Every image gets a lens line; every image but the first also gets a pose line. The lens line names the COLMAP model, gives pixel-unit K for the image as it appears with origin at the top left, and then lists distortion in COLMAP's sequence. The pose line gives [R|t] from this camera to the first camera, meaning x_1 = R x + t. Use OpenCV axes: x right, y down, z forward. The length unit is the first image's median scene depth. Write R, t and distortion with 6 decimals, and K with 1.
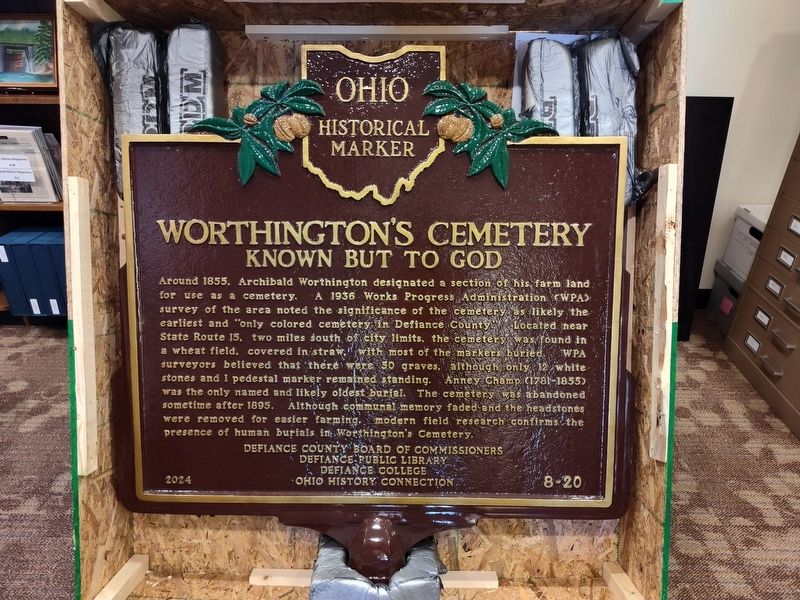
lens RADIAL K [[546.1, 0, 394.2], [0, 546.1, 299.6], [0, 0, 1]] dist [0.018530, -0.001395]
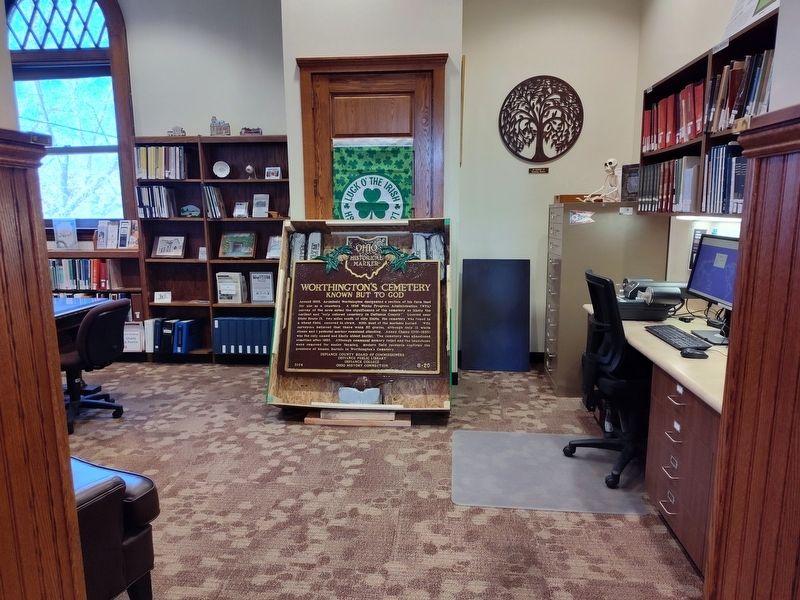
lens RADIAL K [[546.1, 0, 401.7], [0, 546.1, 300.3], [0, 0, 1]] dist [0.018530, -0.001395]
pose [[0.996782, 0.001160, -0.080150, 0.440624], [-0.029142, 0.936718, -0.348870, 1.081456], [0.074673, 0.350083, 0.933737, -2.006681]]
